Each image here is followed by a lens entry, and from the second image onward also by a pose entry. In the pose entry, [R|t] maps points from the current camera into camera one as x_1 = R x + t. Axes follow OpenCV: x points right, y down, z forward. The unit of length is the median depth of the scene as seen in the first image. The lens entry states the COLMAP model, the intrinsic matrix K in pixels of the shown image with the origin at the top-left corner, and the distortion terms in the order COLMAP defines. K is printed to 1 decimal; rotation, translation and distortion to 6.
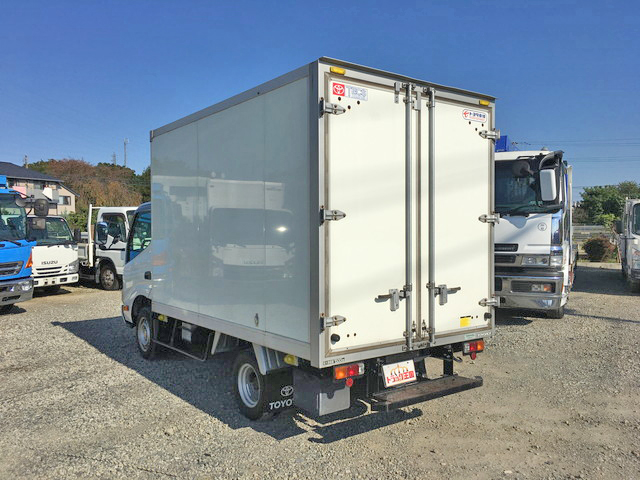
lens RADIAL K [[553.5, 0, 324.1], [0, 553.5, 235.4], [0, 0, 1]] dist [0.041781, -0.038545]
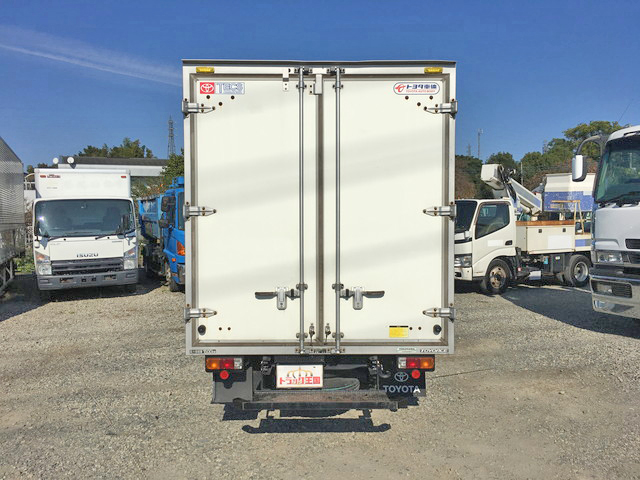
lens RADIAL K [[553.5, 0, 317.8], [0, 553.5, 235.8], [0, 0, 1]] dist [0.041781, -0.038545]
pose [[0.801519, 0.016556, -0.597740, 0.700993], [-0.004216, 0.999748, 0.022037, -0.012078], [0.597954, -0.015143, 0.801387, 0.256255]]
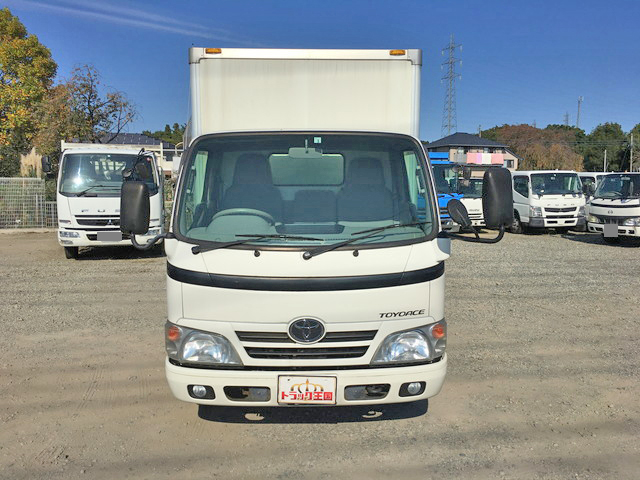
lens RADIAL K [[553.5, 0, 317.9], [0, 553.5, 245.4], [0, 0, 1]] dist [0.041781, -0.038545]
pose [[0.713017, 0.091499, -0.695150, 0.682219], [-0.030865, 0.994583, 0.099253, 0.026120], [0.700467, -0.049313, 0.711979, -0.944727]]
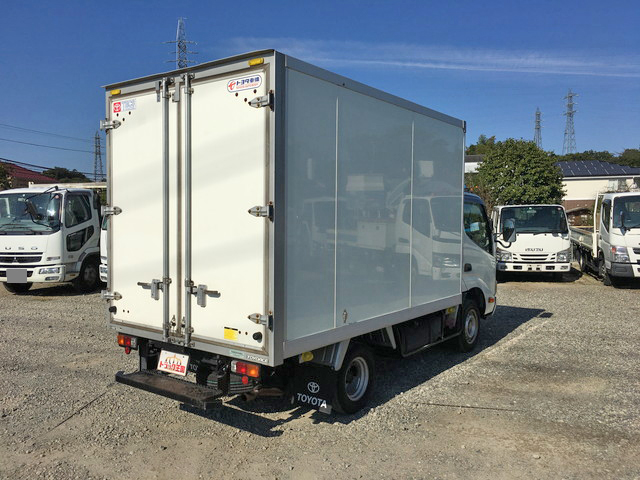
lens RADIAL K [[553.5, 0, 315.8], [0, 553.5, 235.4], [0, 0, 1]] dist [0.041781, -0.038545]
pose [[0.269722, 0.038467, -0.962169, 1.154679], [-0.014160, 0.999252, 0.035980, -0.028170], [0.962834, 0.003919, 0.270065, 0.946885]]
